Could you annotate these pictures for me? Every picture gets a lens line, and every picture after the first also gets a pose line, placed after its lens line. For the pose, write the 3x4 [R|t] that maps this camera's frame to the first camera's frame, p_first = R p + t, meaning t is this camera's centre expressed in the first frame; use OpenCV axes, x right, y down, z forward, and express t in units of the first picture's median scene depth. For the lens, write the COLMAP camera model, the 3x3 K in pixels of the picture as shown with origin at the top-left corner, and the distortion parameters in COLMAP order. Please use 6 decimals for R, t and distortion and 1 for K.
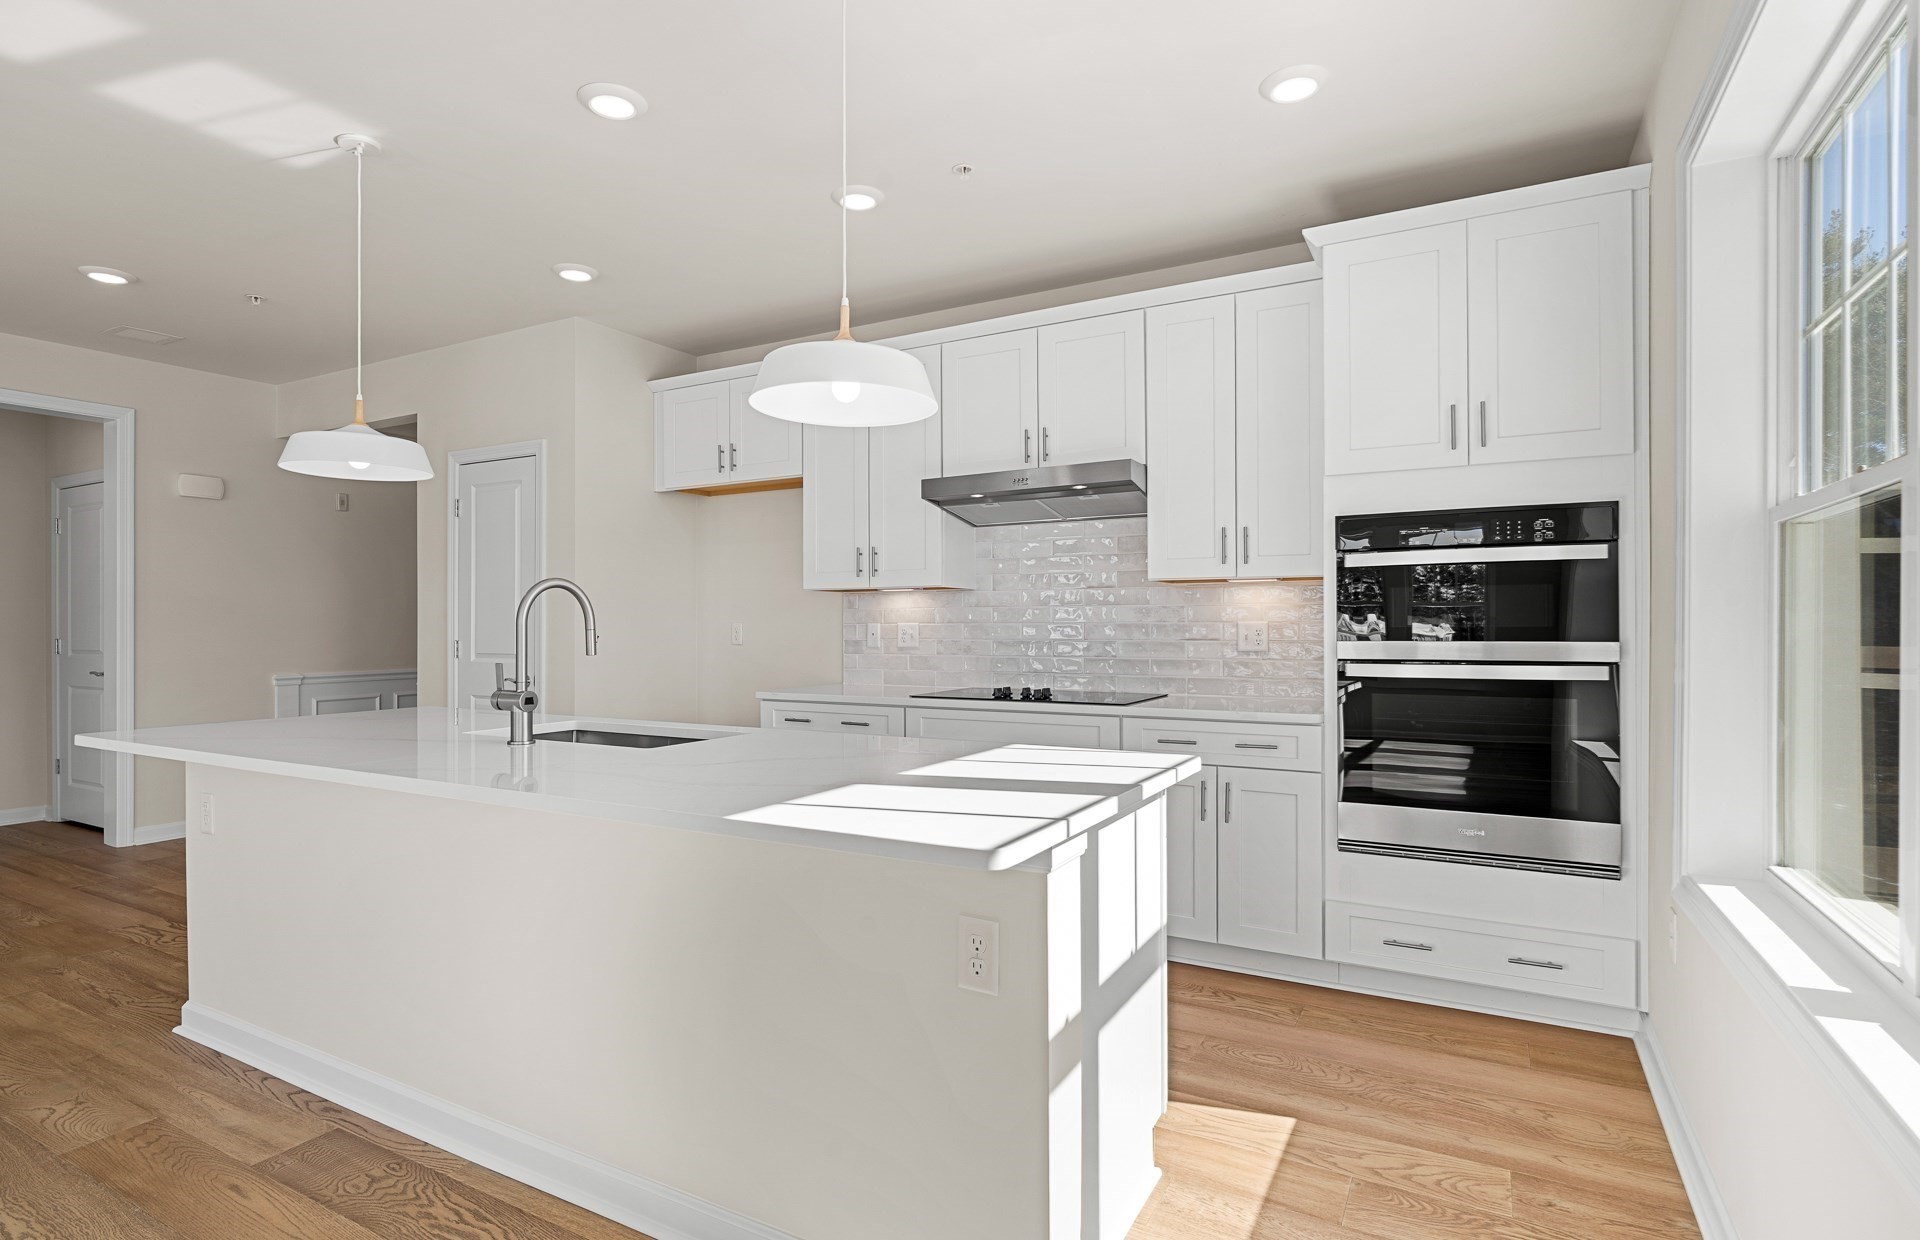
lens RADIAL K [[961.2, 0, 960.0], [0, 961.2, 620.0], [0, 0, 1]] dist [-0.000197, 0.000047]
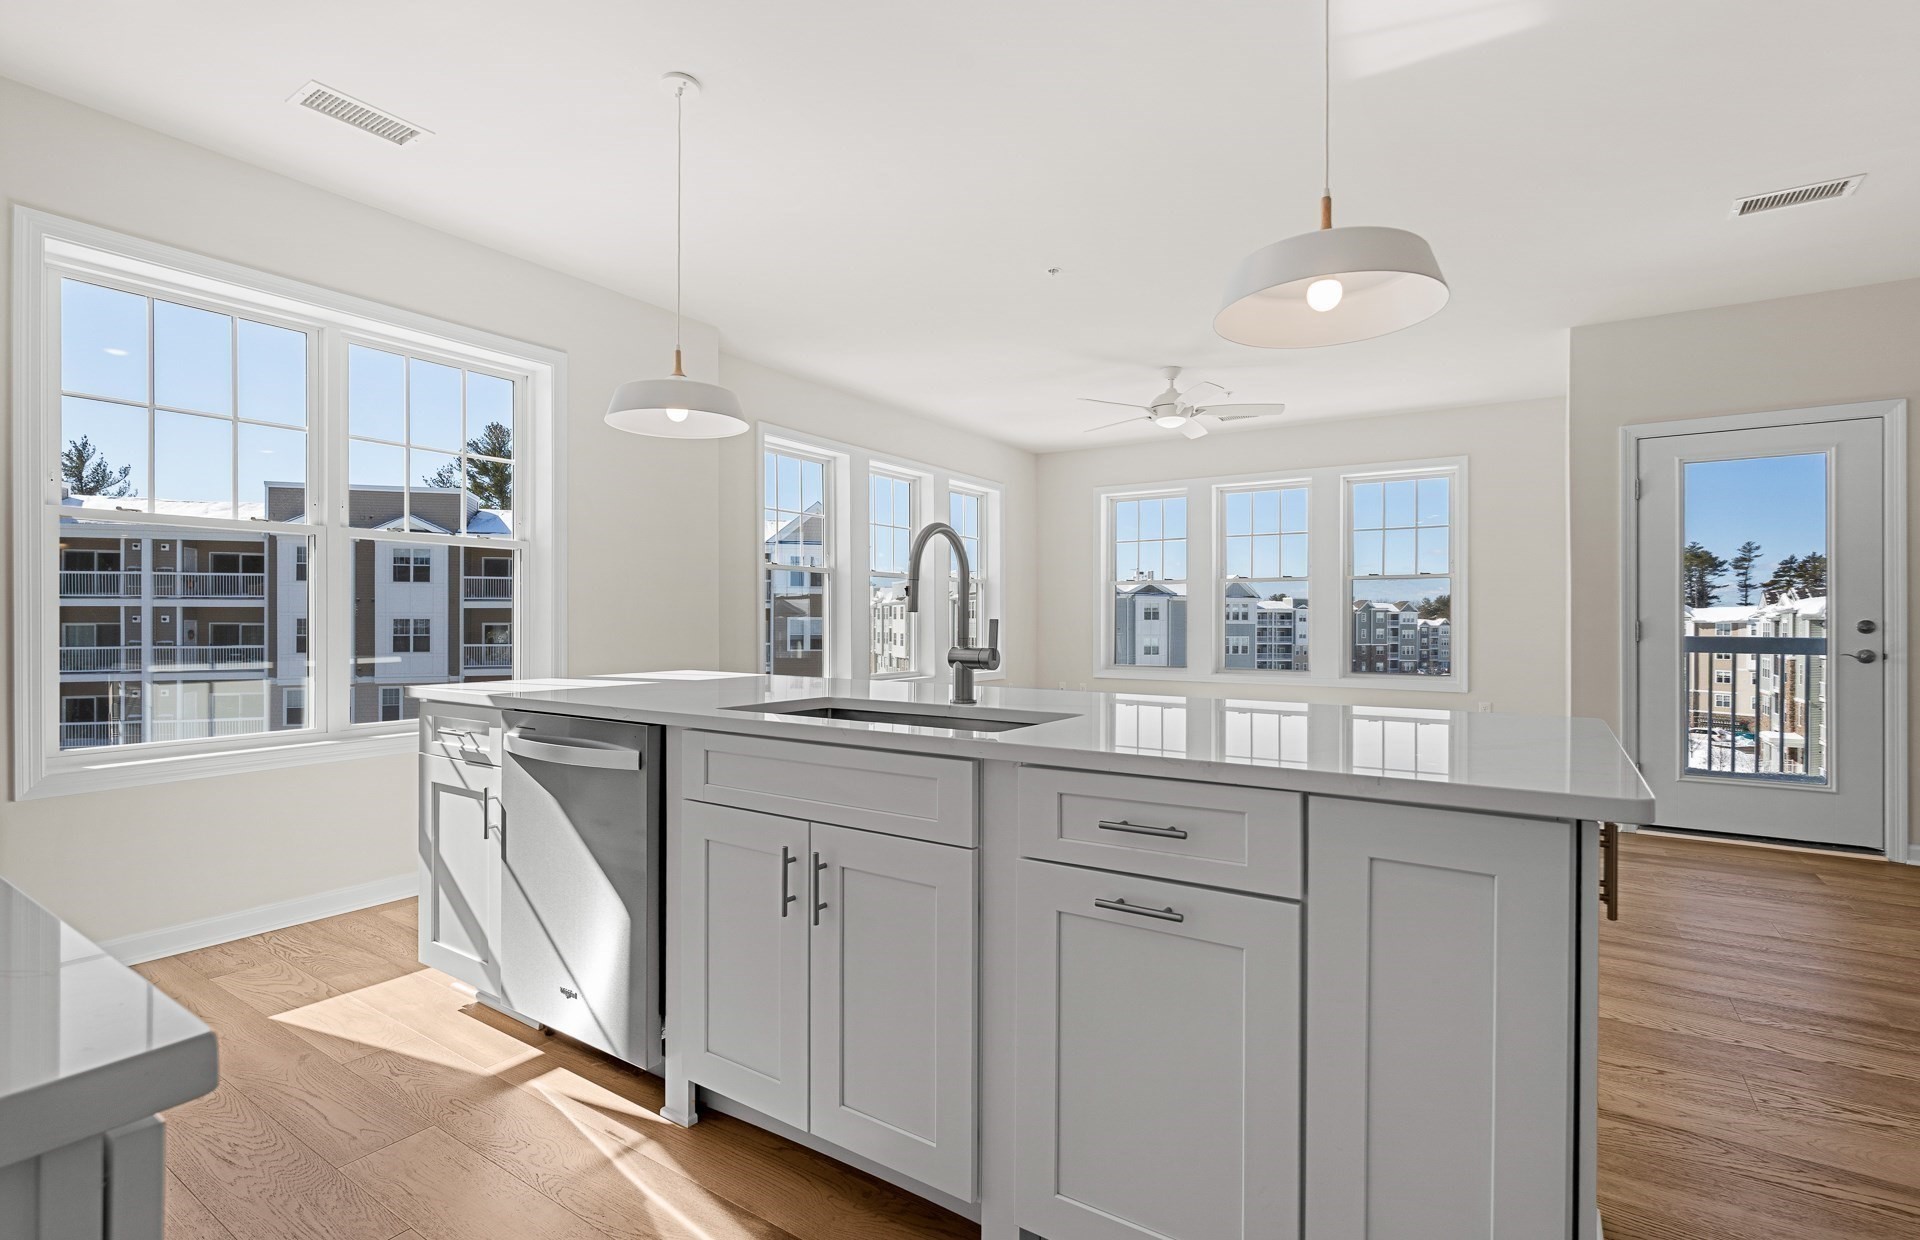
lens RADIAL K [[885.2, 0, 960.1], [0, 885.2, 626.1], [0, 0, 1]] dist [-0.002639, -0.000809]
pose [[-0.997021, -0.000291, 0.077128, -0.359003], [0.000012, 0.999992, 0.003933, 0.031560], [-0.077129, 0.003922, -0.997013, 1.281345]]
